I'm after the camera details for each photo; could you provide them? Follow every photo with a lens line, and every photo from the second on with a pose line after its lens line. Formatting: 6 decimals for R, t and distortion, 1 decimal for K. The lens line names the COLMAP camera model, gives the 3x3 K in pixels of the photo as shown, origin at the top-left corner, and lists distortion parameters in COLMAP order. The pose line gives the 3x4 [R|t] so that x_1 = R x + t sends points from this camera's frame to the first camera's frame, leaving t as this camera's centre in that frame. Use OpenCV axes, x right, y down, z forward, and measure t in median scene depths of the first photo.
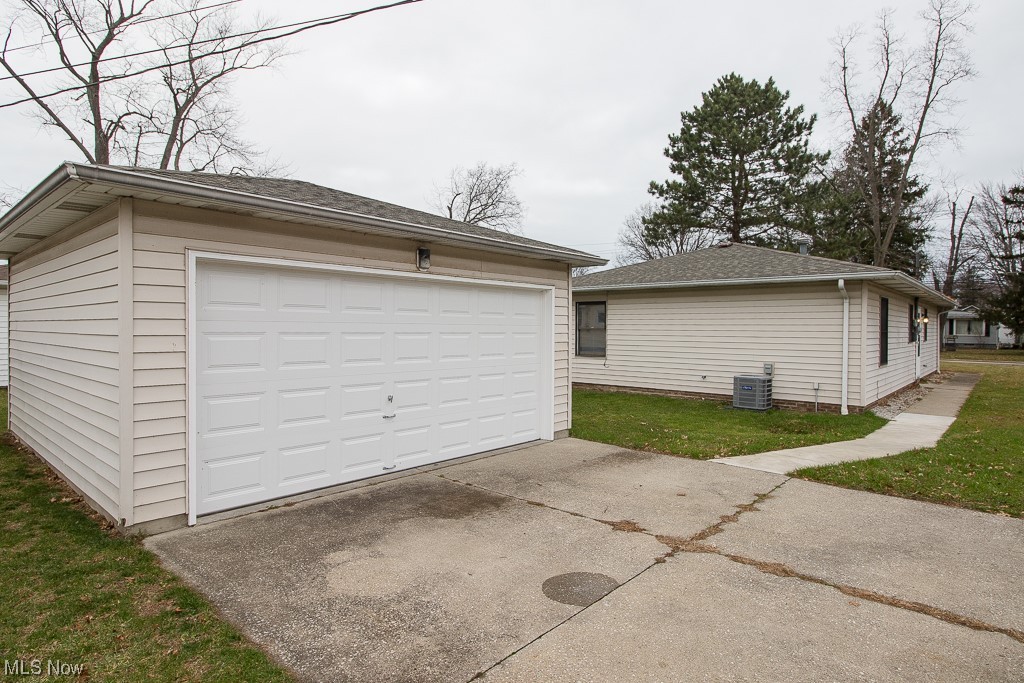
lens RADIAL K [[563.0, 0, 512.5], [0, 563.0, 337.7], [0, 0, 1]] dist [-0.001433, -0.001846]
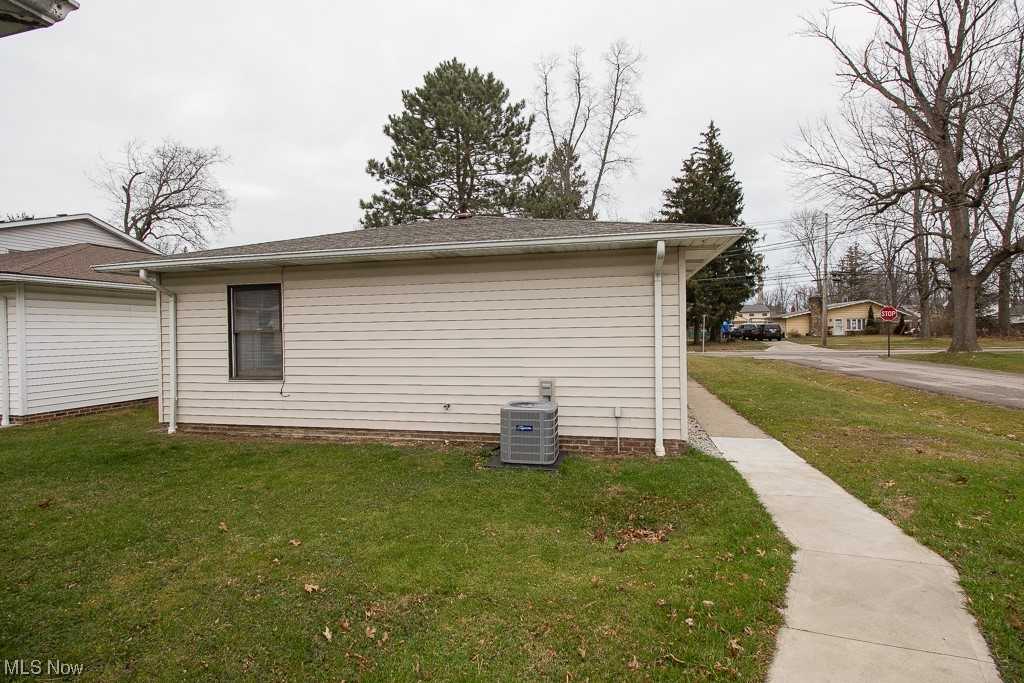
lens RADIAL K [[473.6, 0, 515.1], [0, 473.6, 334.6], [0, 0, 1]] dist [0.001461, -0.011406]
pose [[0.871957, -0.023365, 0.489025, 0.081774], [0.029035, 0.999570, -0.004012, -0.001836], [-0.488721, 0.017697, 0.872260, 0.271230]]
